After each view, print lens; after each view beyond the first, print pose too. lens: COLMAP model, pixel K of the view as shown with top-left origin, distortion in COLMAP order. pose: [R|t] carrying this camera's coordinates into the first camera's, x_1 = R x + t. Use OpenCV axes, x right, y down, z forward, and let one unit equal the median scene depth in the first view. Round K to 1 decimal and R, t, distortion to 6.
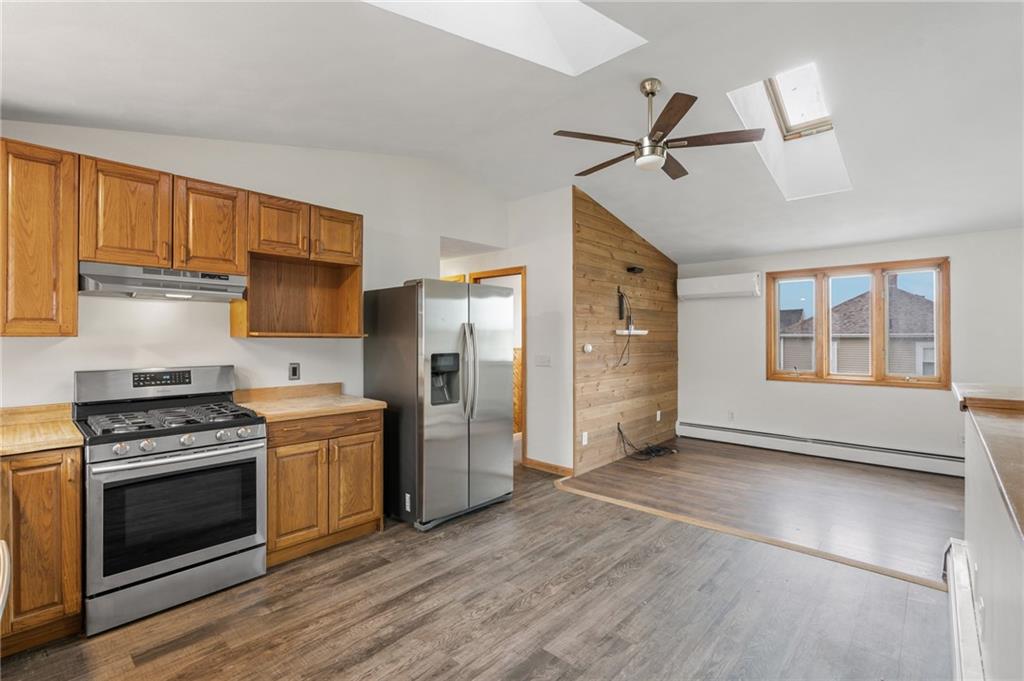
lens RADIAL K [[461.9, 0, 510.9], [0, 461.9, 337.4], [0, 0, 1]] dist [-0.007575, 0.002082]
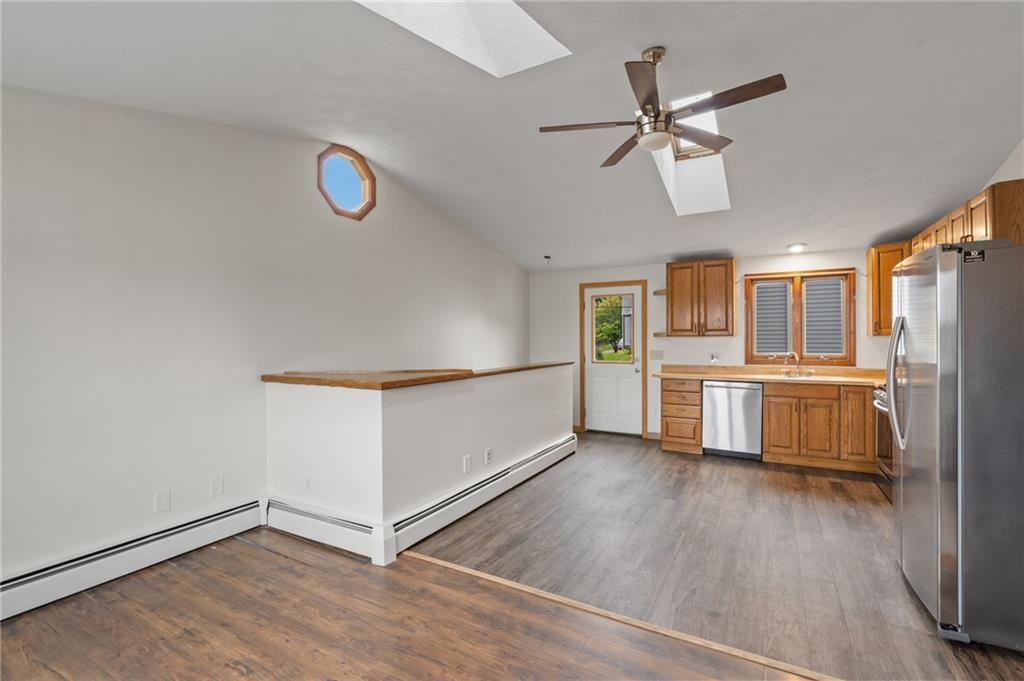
lens RADIAL K [[461.9, 0, 515.2], [0, 461.9, 336.9], [0, 0, 1]] dist [-0.007575, 0.002082]
pose [[-0.970767, 0.002605, -0.240009, 0.844794], [0.003380, 0.999990, -0.002821, 0.005117], [0.240000, -0.003550, -0.970766, 1.948701]]
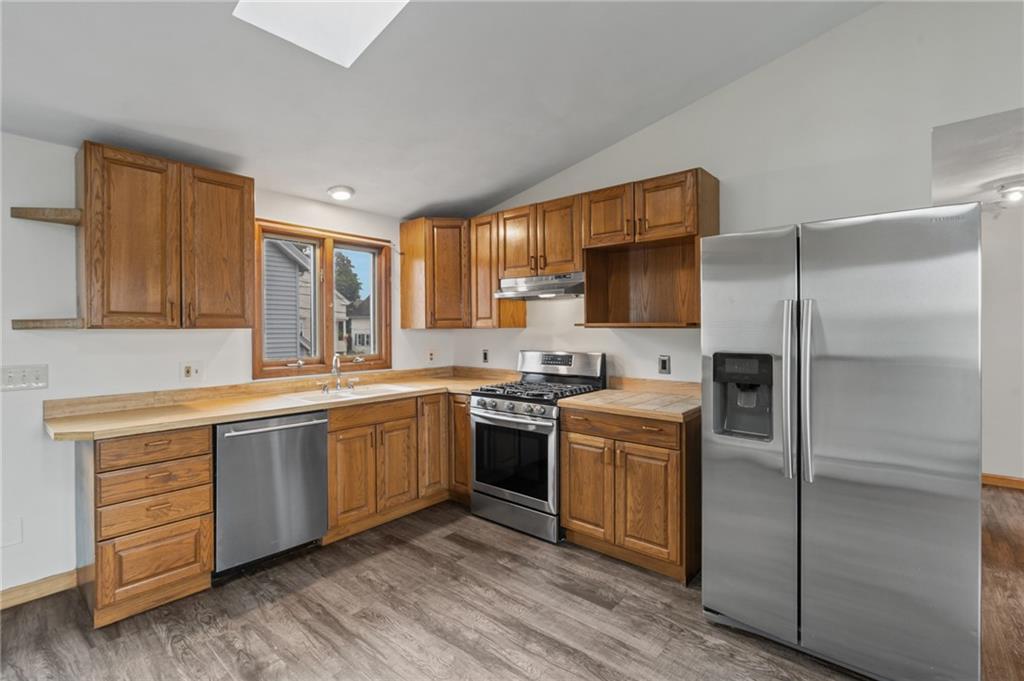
lens RADIAL K [[461.9, 0, 520.3], [0, 461.9, 333.5], [0, 0, 1]] dist [-0.007575, 0.002082]
pose [[0.051574, 0.008781, -0.998631, 0.528735], [0.003232, 0.999955, 0.008960, 0.003027], [0.998664, -0.003690, 0.051543, 0.815930]]
